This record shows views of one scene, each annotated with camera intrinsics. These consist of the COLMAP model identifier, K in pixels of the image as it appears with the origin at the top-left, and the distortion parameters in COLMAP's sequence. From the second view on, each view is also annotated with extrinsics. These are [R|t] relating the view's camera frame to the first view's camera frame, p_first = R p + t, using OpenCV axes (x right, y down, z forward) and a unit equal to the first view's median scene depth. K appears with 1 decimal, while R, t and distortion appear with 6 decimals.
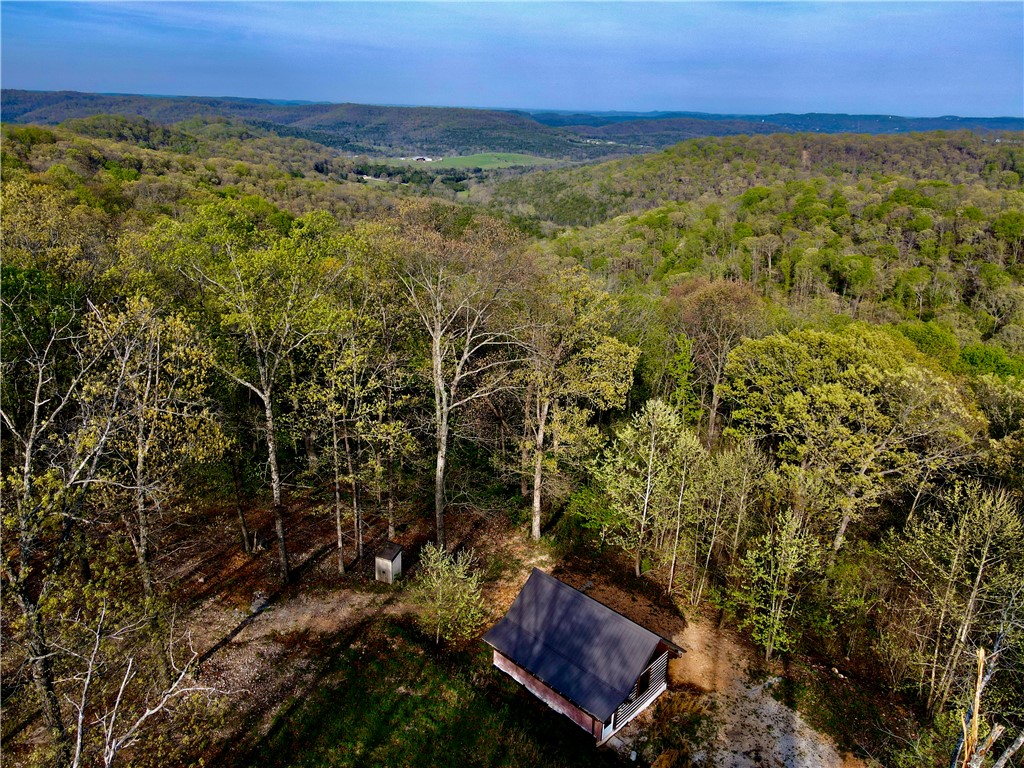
lens RADIAL K [[752.2, 0, 508.3], [0, 752.2, 384.6], [0, 0, 1]] dist [0.031661, -0.011475]
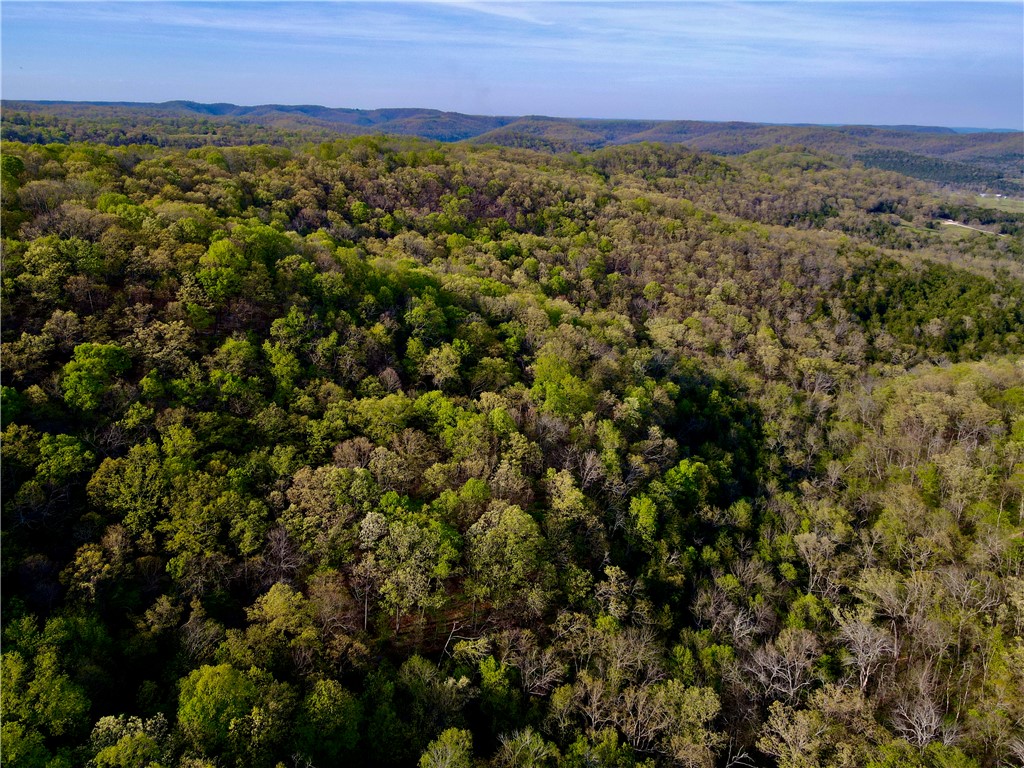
lens RADIAL K [[752.2, 0, 506.6], [0, 752.2, 382.5], [0, 0, 1]] dist [0.031661, -0.011475]
pose [[0.683734, 0.236060, -0.690495, 0.081151], [-0.261392, 0.962671, 0.070277, -0.050925], [0.681309, 0.132439, 0.719915, 0.143880]]
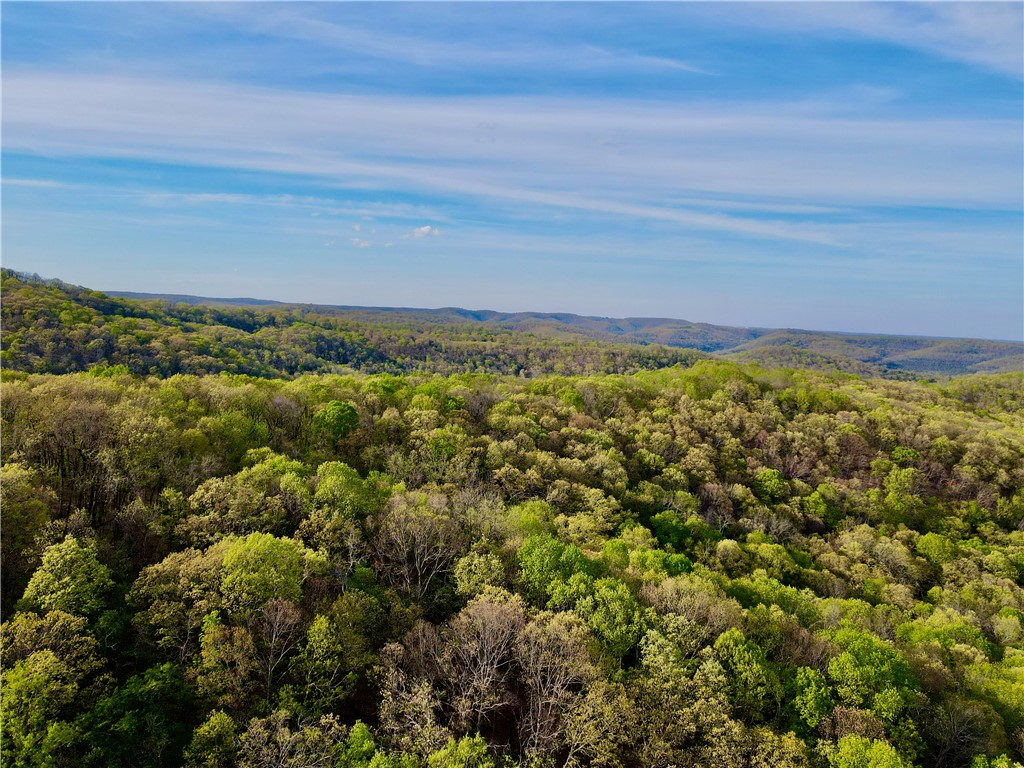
lens RADIAL K [[752.2, 0, 511.3], [0, 752.2, 395.1], [0, 0, 1]] dist [0.031661, -0.011475]
pose [[0.440453, 0.094689, -0.892768, -0.037612], [-0.350726, 0.933549, -0.074018, -0.063201], [0.826434, 0.345718, 0.444394, 0.157040]]
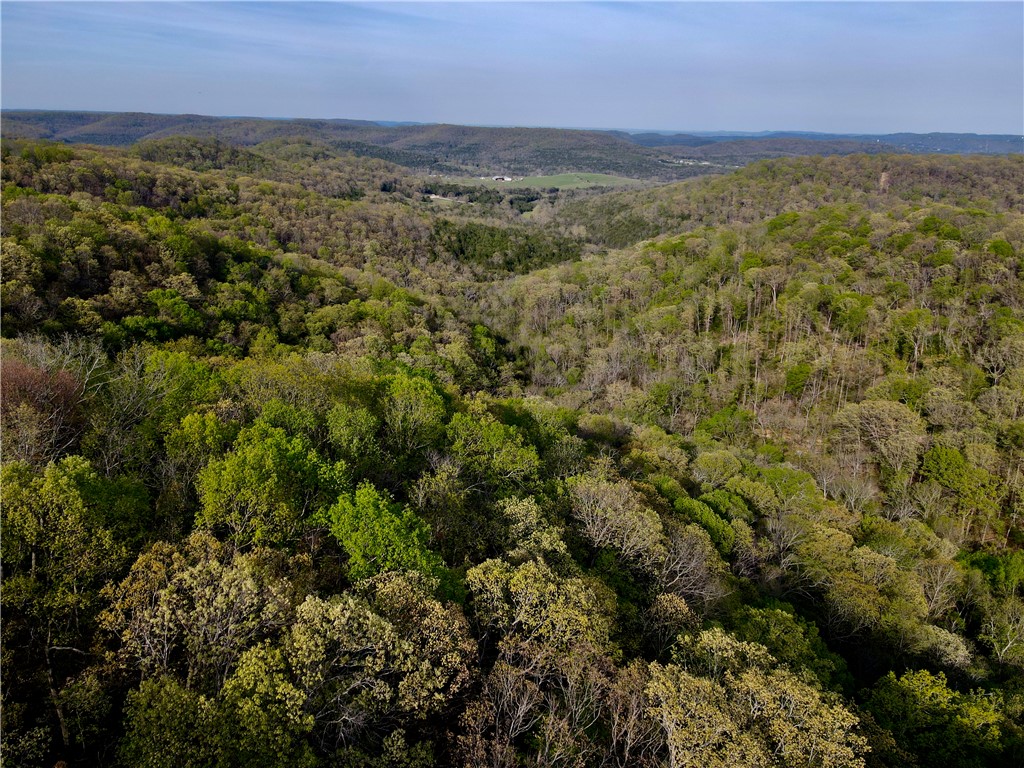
lens RADIAL K [[752.2, 0, 509.0], [0, 752.2, 382.5], [0, 0, 1]] dist [0.031661, -0.011475]
pose [[0.991106, 0.041150, -0.126552, 0.048147], [-0.044495, 0.998728, -0.023715, -0.007995], [0.125415, 0.029135, 0.991676, 0.024185]]
